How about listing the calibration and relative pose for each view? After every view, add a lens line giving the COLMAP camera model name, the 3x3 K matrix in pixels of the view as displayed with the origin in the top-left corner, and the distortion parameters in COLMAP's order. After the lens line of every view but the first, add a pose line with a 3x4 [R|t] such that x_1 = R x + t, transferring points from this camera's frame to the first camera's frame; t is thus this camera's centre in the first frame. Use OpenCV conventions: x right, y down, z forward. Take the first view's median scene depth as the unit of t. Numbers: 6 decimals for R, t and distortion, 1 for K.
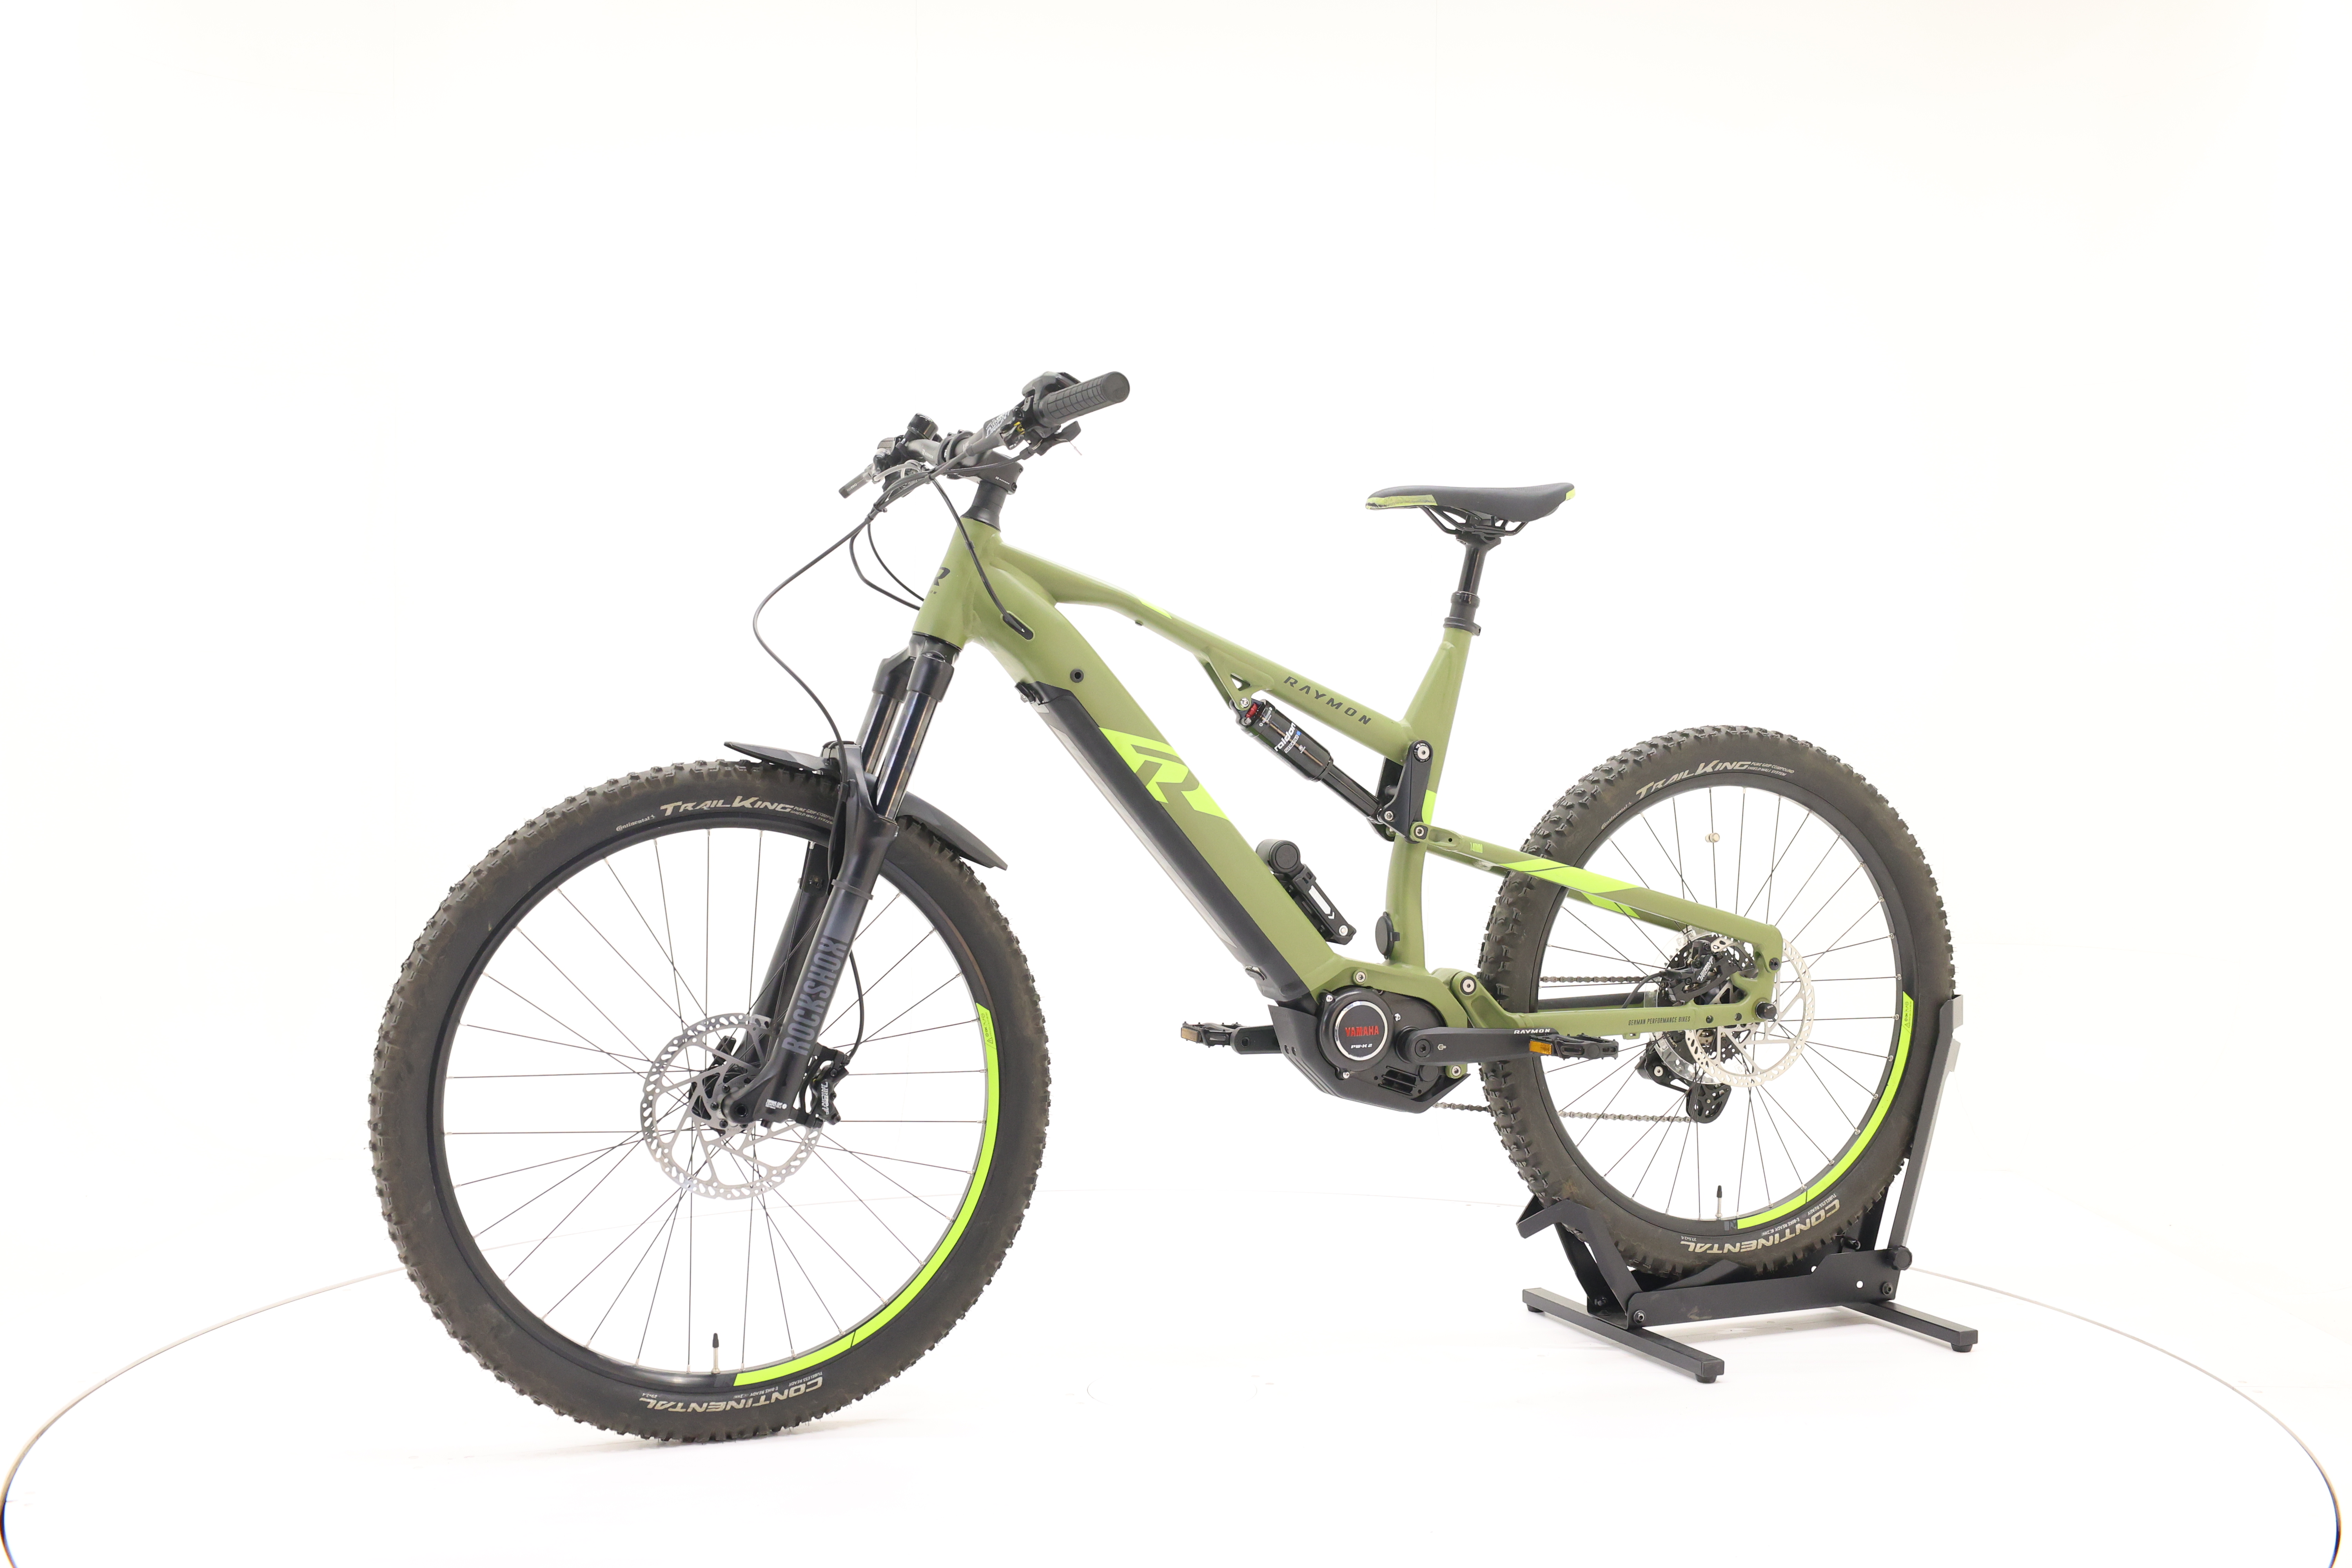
lens RADIAL K [[2532.1, 0, 1179.5], [0, 2532.1, 793.1], [0, 0, 1]] dist [-0.014403, 0.000000]
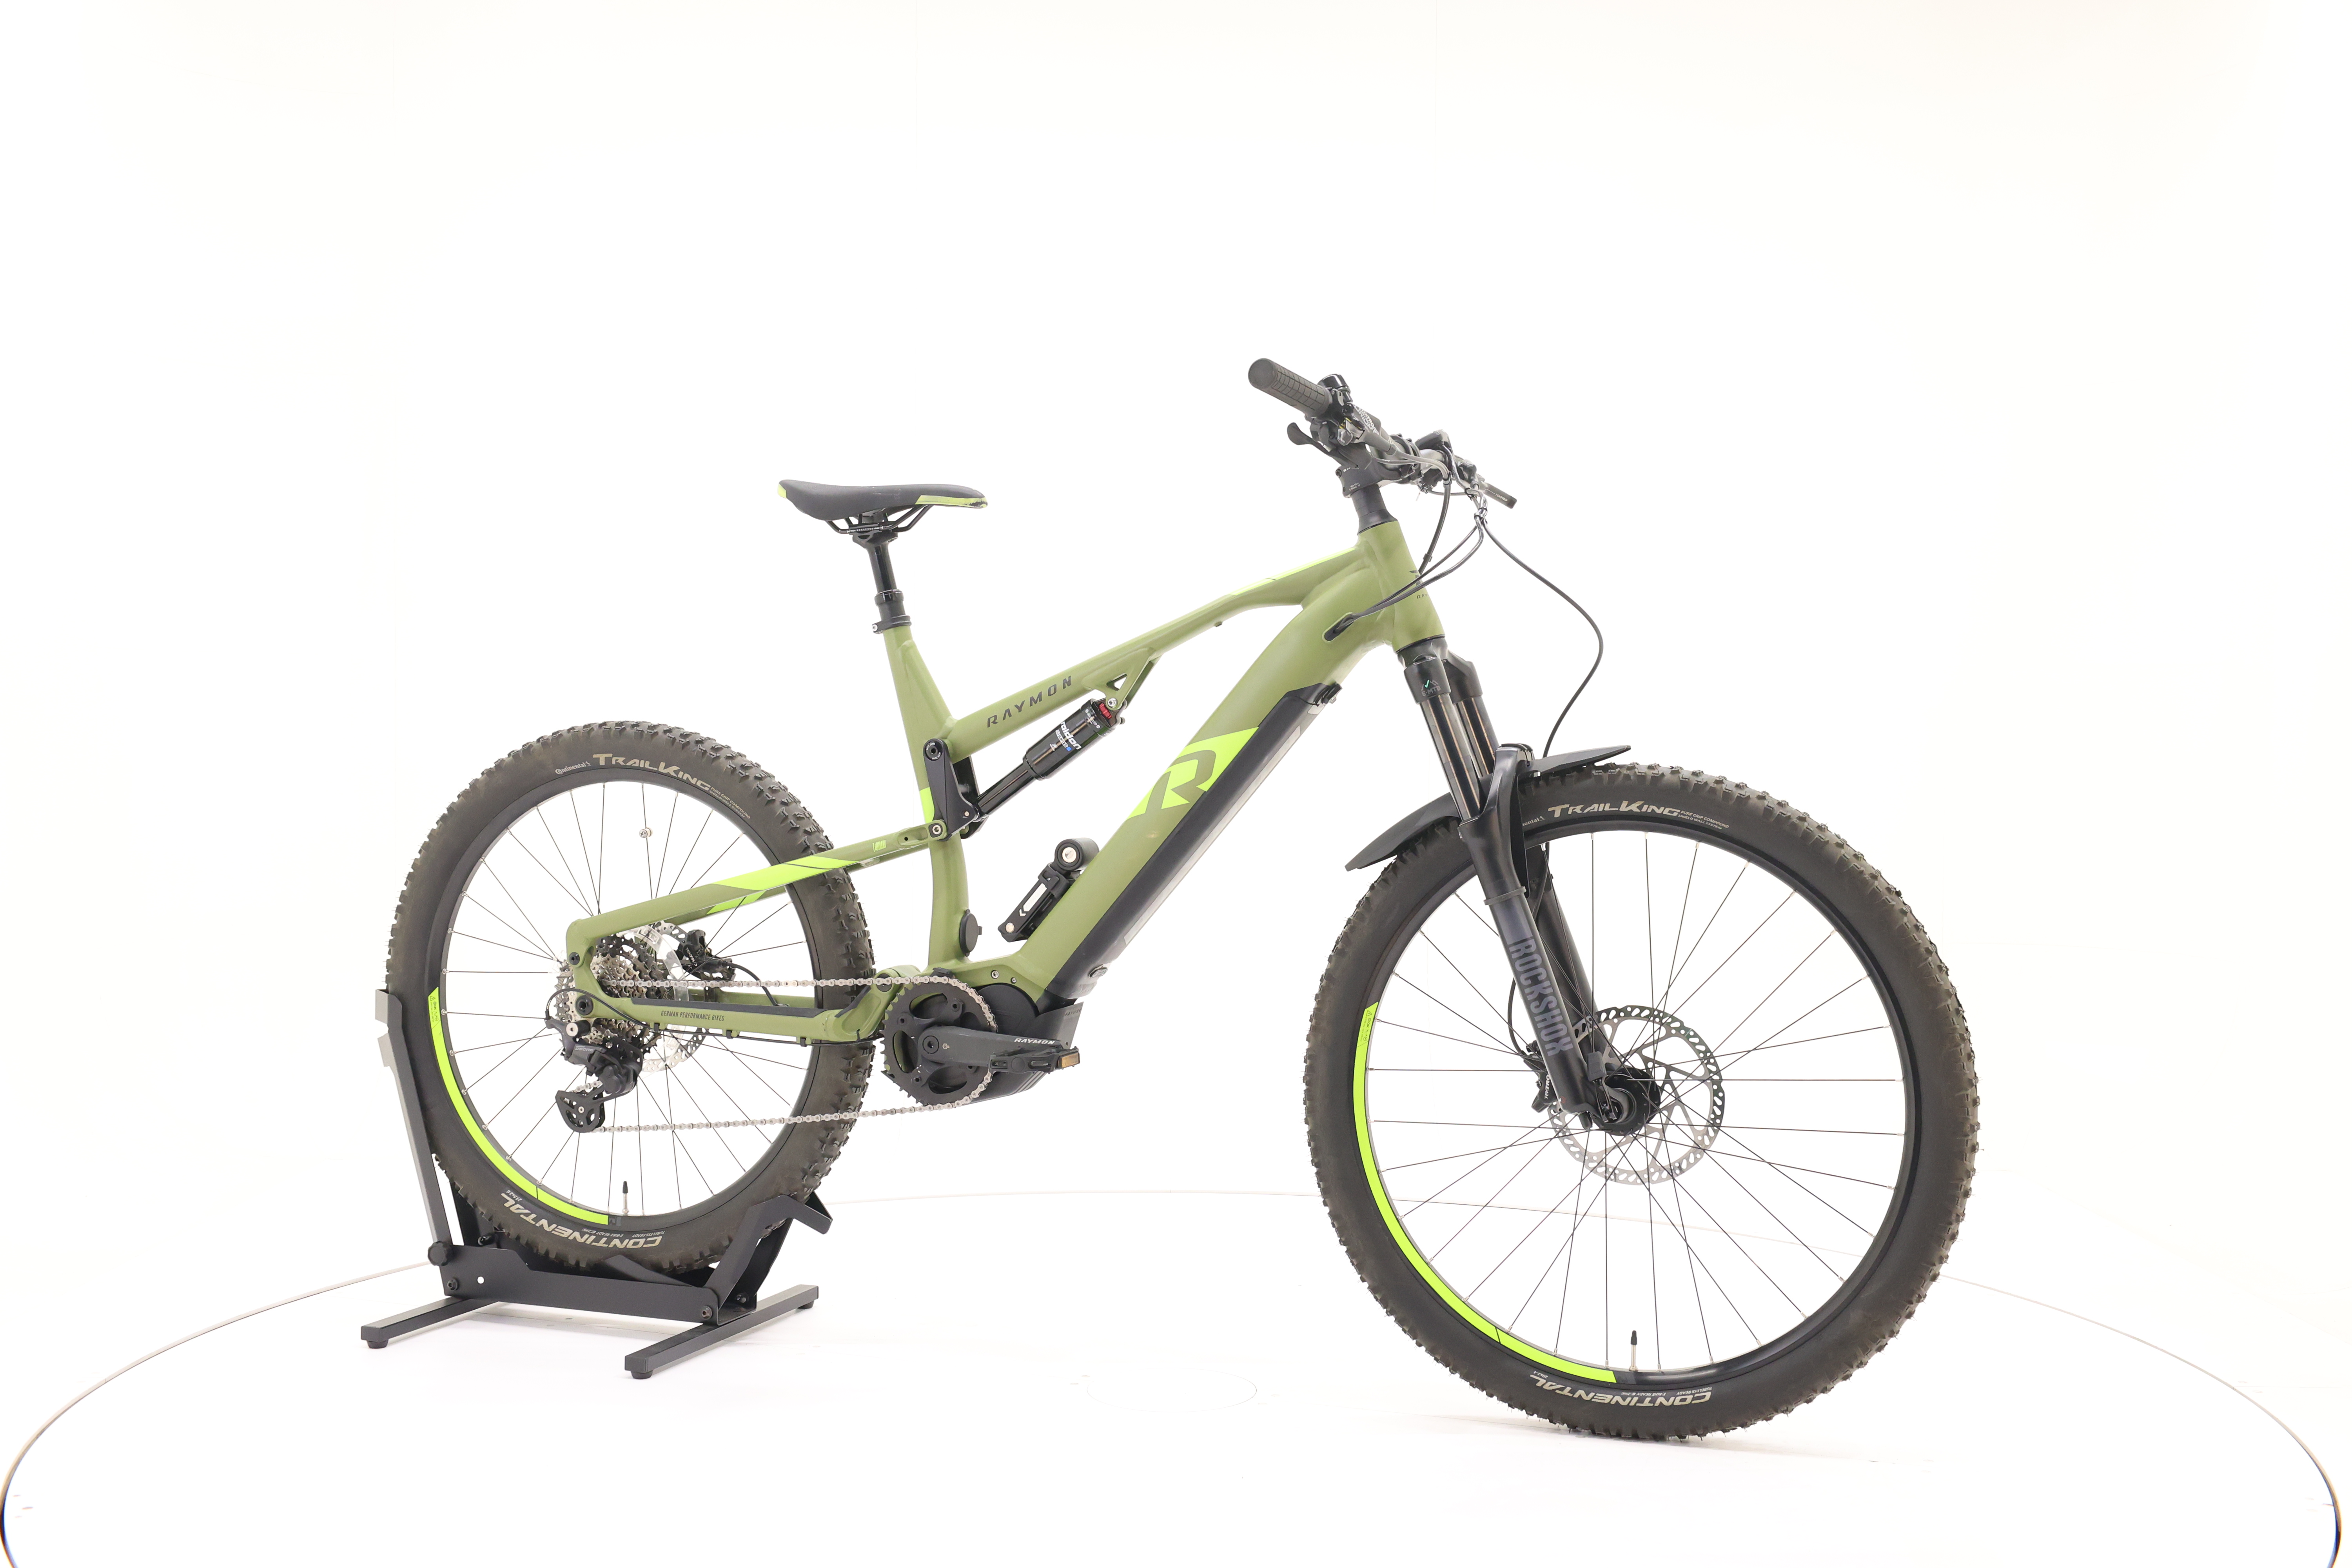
lens RADIAL K [[2532.1, 0, 1173.1], [0, 2532.1, 779.7], [0, 0, 1]] dist [-0.014403, 0.000000]
pose [[-0.725548, -0.020482, 0.687867, -0.671841], [0.010086, 0.999133, 0.040390, -0.044522], [-0.688098, 0.036243, -0.724712, 1.680791]]
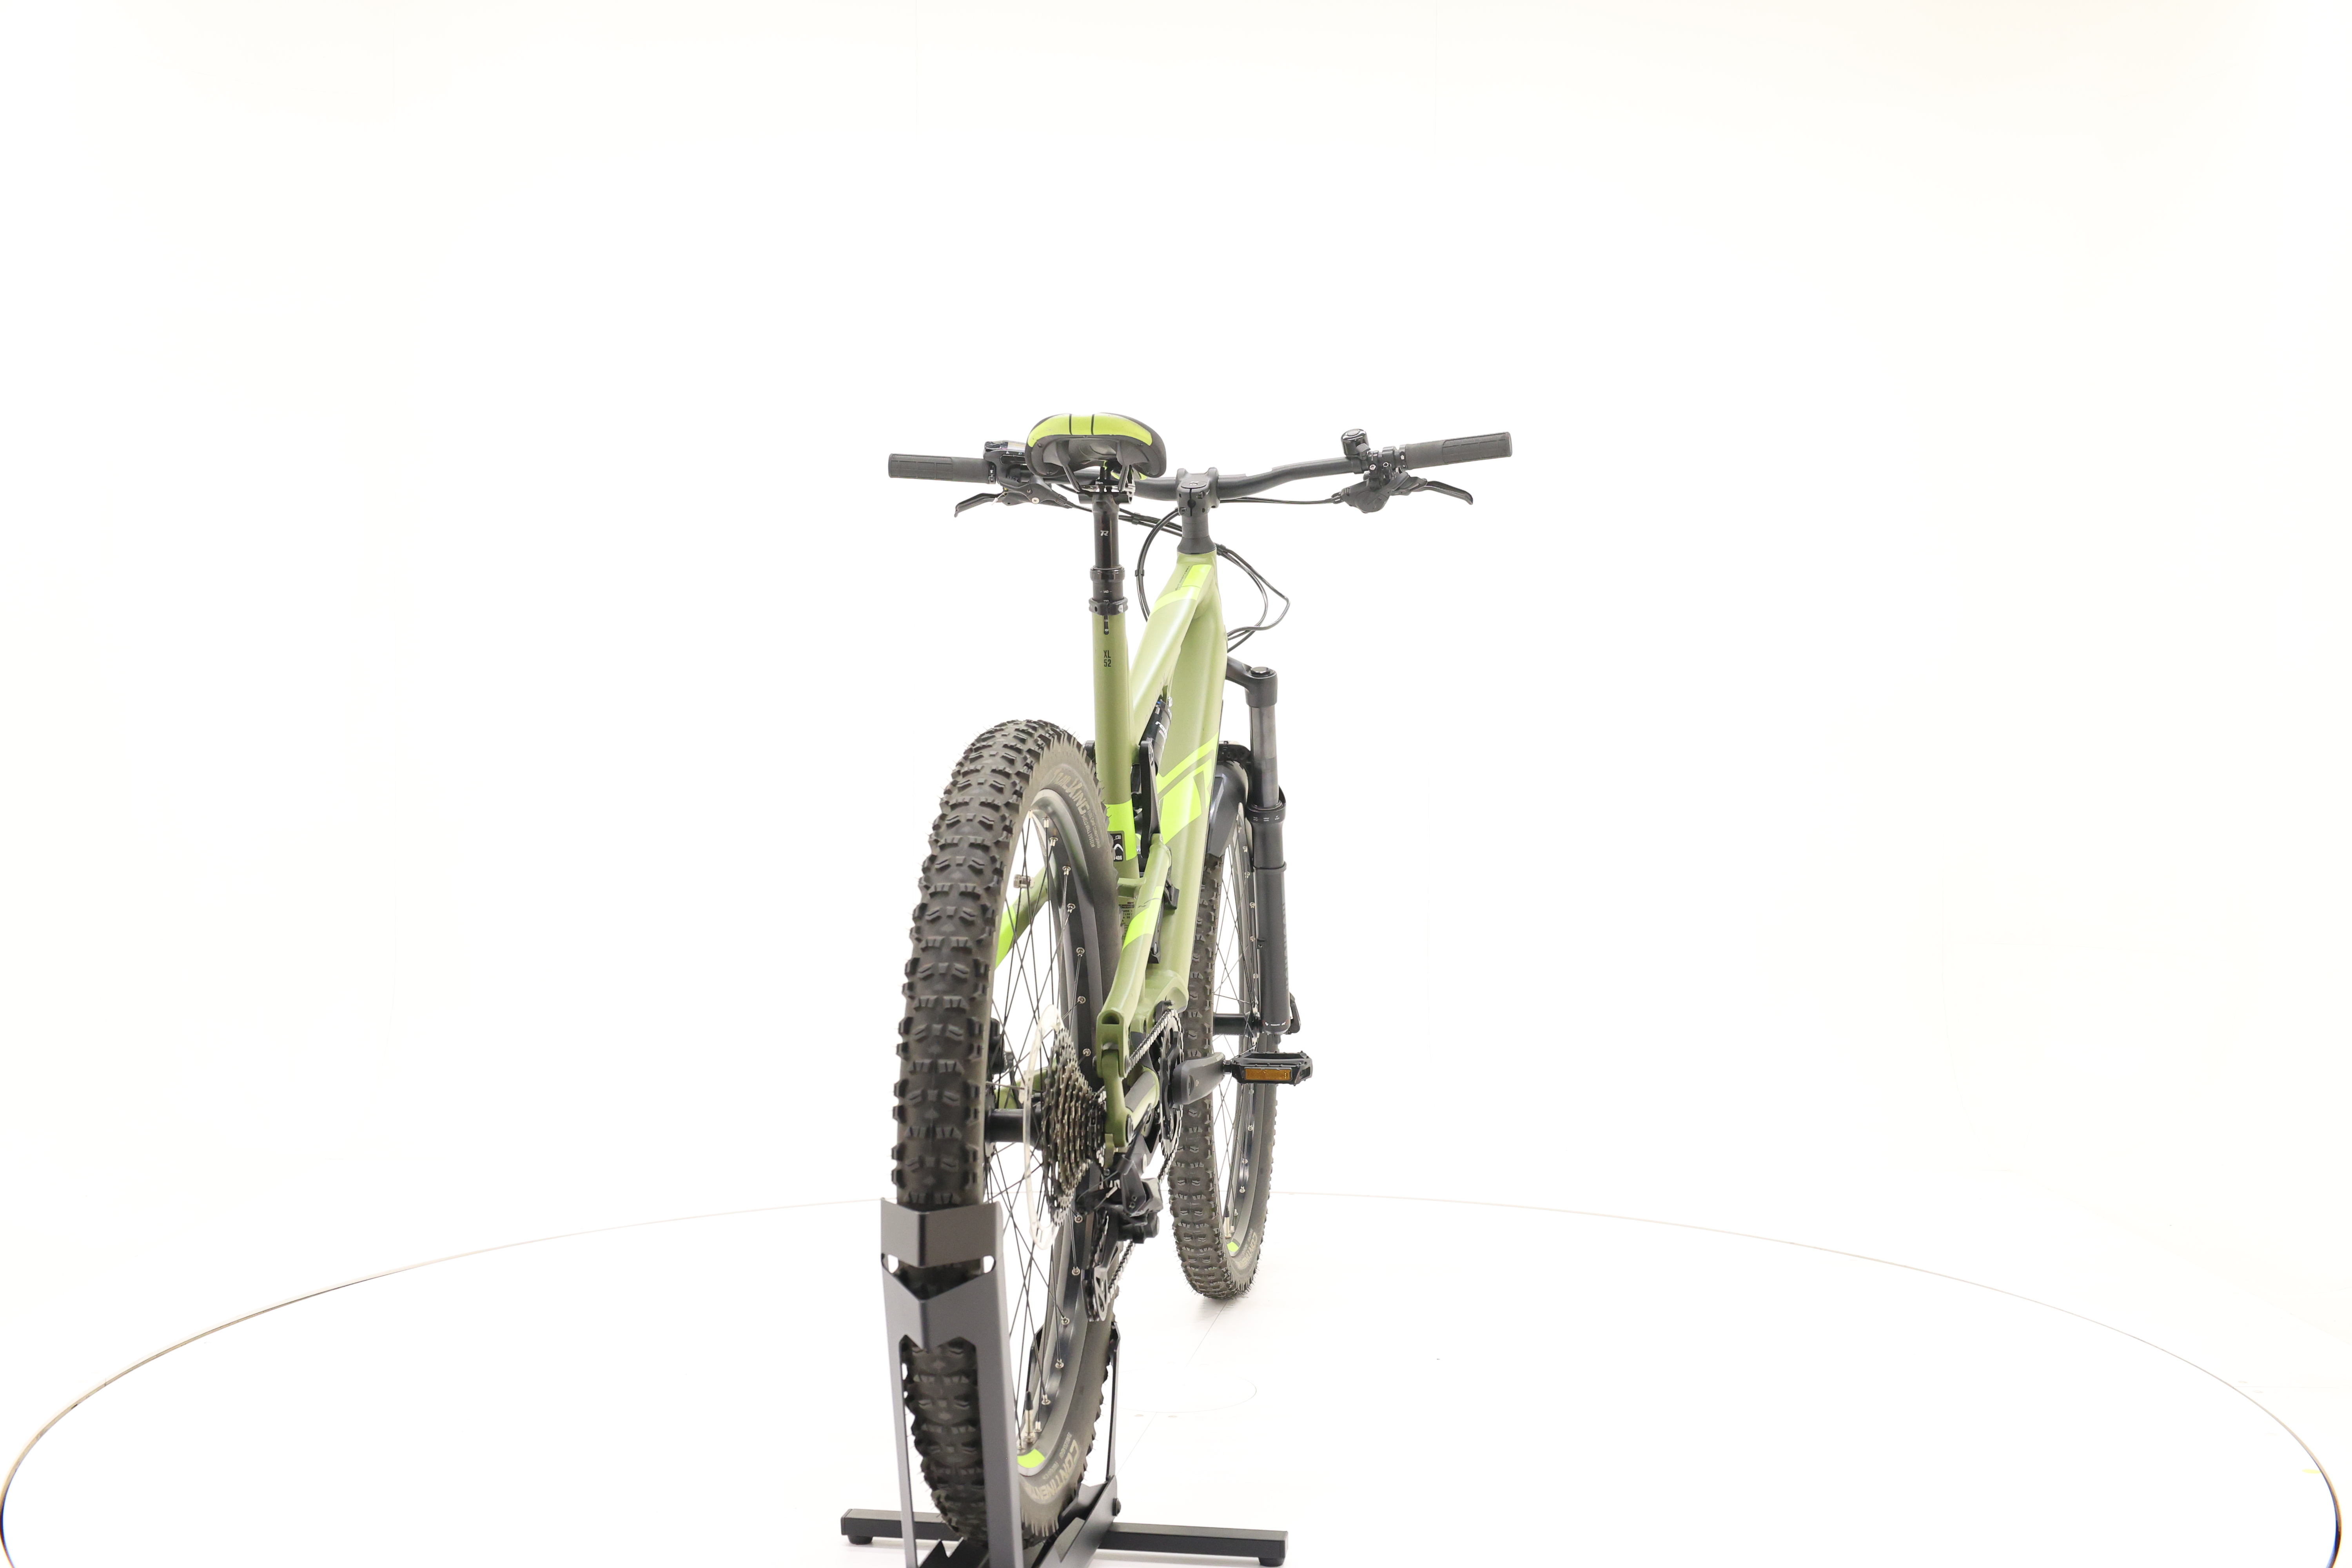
lens RADIAL K [[2532.1, 0, 1176.2], [0, 2532.1, 780.9], [0, 0, 1]] dist [-0.014403, 0.000000]
pose [[-0.520319, 0.011157, -0.853899, 0.830673], [-0.026651, 0.999215, 0.029295, -0.033492], [0.853556, 0.038000, -0.519613, 1.481607]]
